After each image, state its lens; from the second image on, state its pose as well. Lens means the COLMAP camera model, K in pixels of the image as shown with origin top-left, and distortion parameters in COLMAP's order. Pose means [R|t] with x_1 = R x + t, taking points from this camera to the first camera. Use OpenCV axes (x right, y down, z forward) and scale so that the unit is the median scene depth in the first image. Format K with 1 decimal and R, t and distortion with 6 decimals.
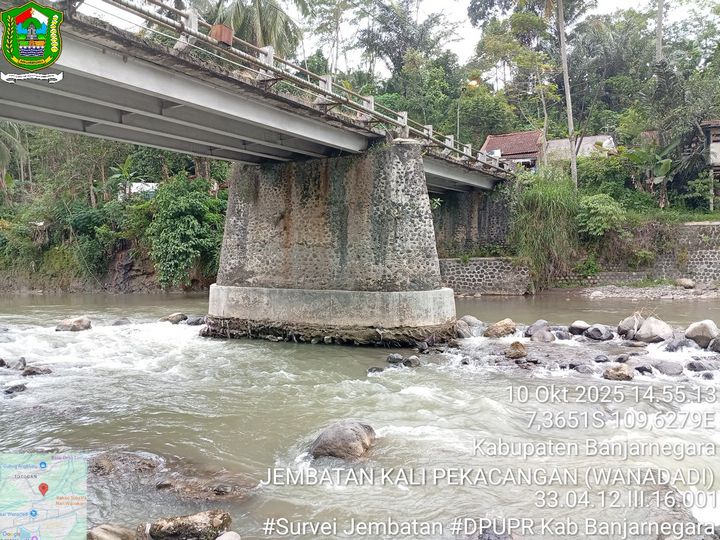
lens RADIAL K [[548.3, 0, 357.6], [0, 548.3, 271.2], [0, 0, 1]] dist [0.114520, -0.243455]
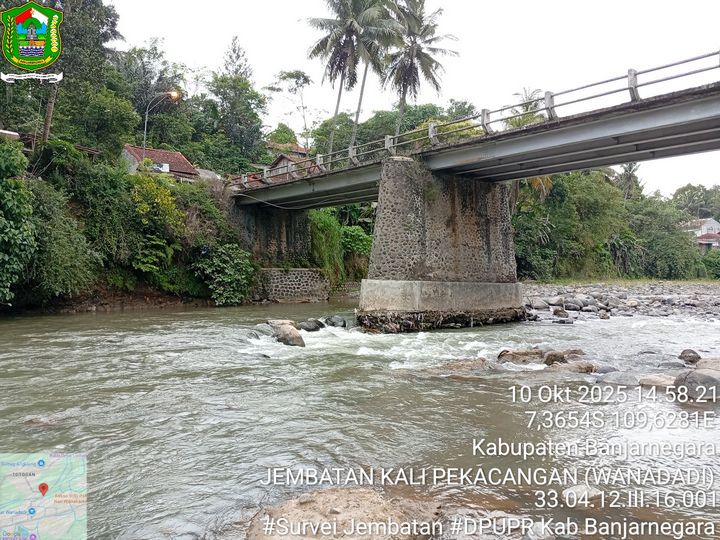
lens RADIAL K [[548.3, 0, 357.6], [0, 548.3, 271.2], [0, 0, 1]] dist [0.114520, -0.243455]
pose [[0.330984, 0.034756, 0.942996, -1.349901], [0.021210, 0.998795, -0.044257, 0.057709], [-0.943398, 0.034649, 0.329848, 0.840975]]
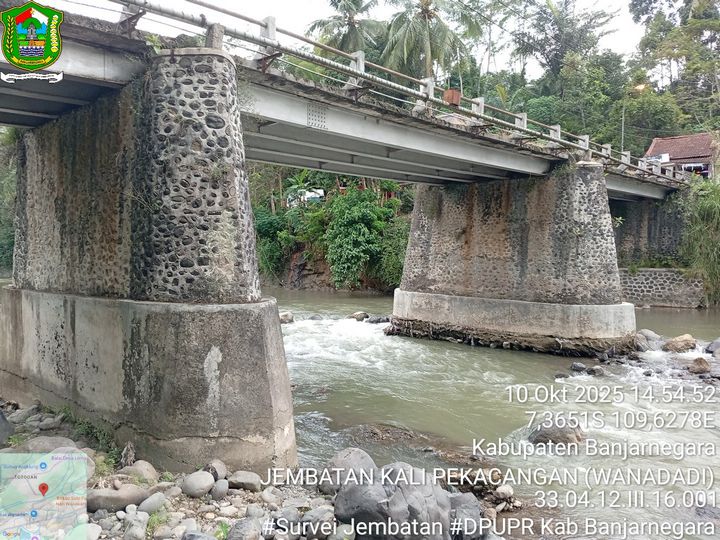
lens RADIAL K [[548.3, 0, 357.6], [0, 548.3, 271.2], [0, 0, 1]] dist [0.114520, -0.243455]
pose [[0.971619, 0.026352, -0.235081, -0.085234], [-0.025017, 0.999650, 0.008661, -0.024793], [0.235227, -0.002535, 0.971937, -0.144569]]
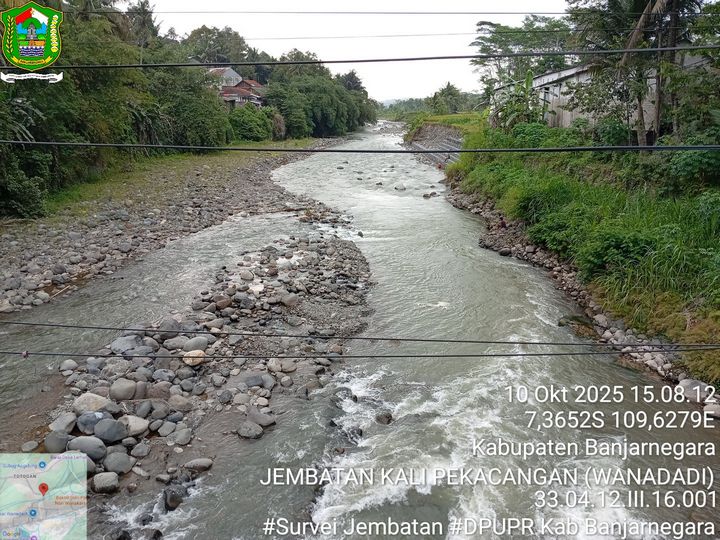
lens RADIAL K [[551.6, 0, 357.6], [0, 551.6, 267.6], [0, 0, 1]] dist [0.071027, -0.158321]
pose [[-0.442325, -0.214067, 0.870933, -0.143861], [0.062191, 0.961438, 0.267898, -0.303131], [-0.894696, 0.172662, -0.411955, 0.691428]]
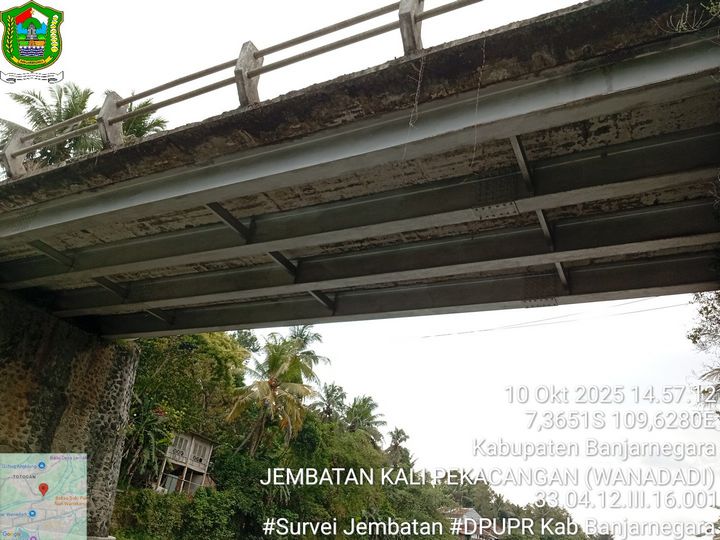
lens RADIAL K [[551.6, 0, 357.6], [0, 551.6, 267.6], [0, 0, 1]] dist [0.071027, -0.158321]
pose [[-0.052517, 0.479133, 0.876170, -0.726311], [-0.090377, 0.871500, -0.481996, 0.044915], [-0.994522, -0.104499, -0.002466, 0.629739]]
